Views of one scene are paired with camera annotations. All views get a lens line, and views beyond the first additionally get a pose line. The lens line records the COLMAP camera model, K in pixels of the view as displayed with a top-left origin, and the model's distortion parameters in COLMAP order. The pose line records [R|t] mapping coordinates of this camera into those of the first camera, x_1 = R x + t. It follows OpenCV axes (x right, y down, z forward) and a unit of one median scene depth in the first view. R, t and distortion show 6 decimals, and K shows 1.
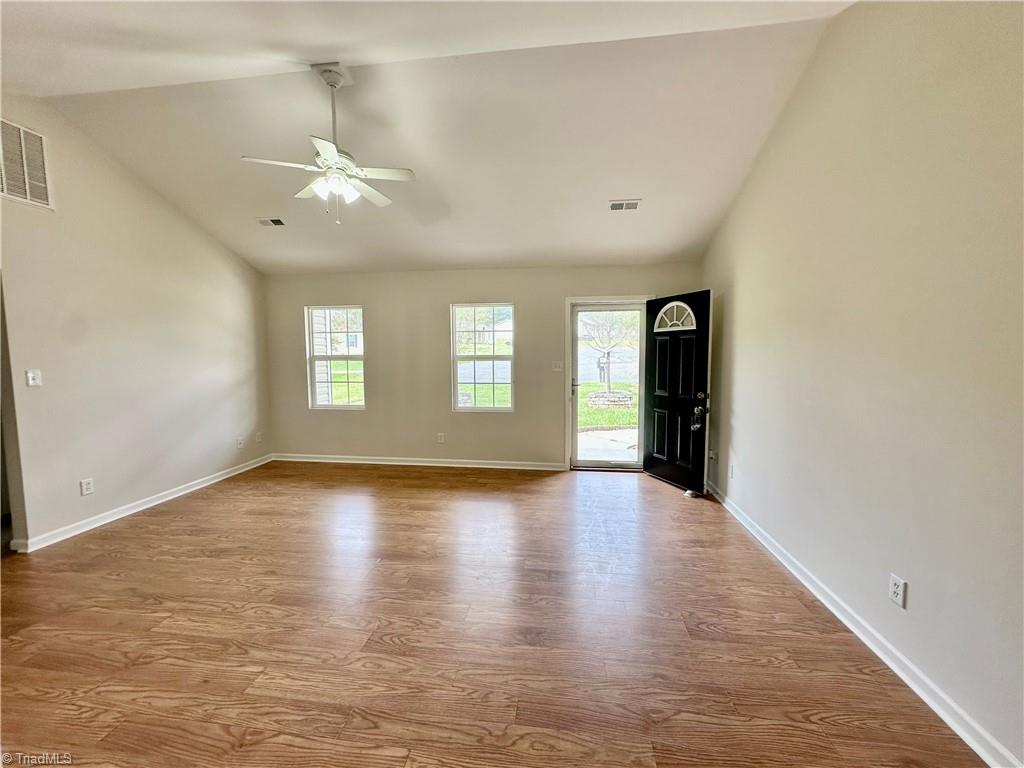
lens RADIAL K [[414.7, 0, 515.4], [0, 414.7, 379.6], [0, 0, 1]] dist [0.002358, 0.004628]
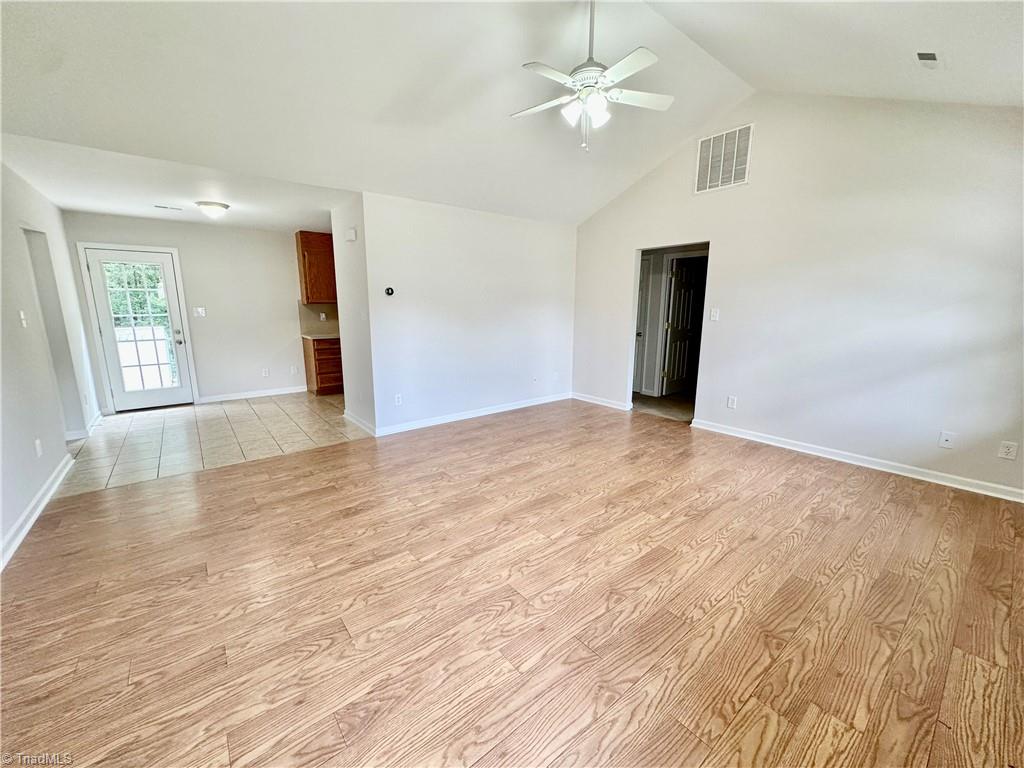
lens RADIAL K [[414.7, 0, 521.6], [0, 414.7, 391.9], [0, 0, 1]] dist [0.002358, 0.004628]
pose [[-0.683926, 0.156088, -0.712658, 0.378816], [-0.049340, 0.964712, 0.258644, -0.087280], [0.727881, 0.212055, -0.652091, 1.484663]]
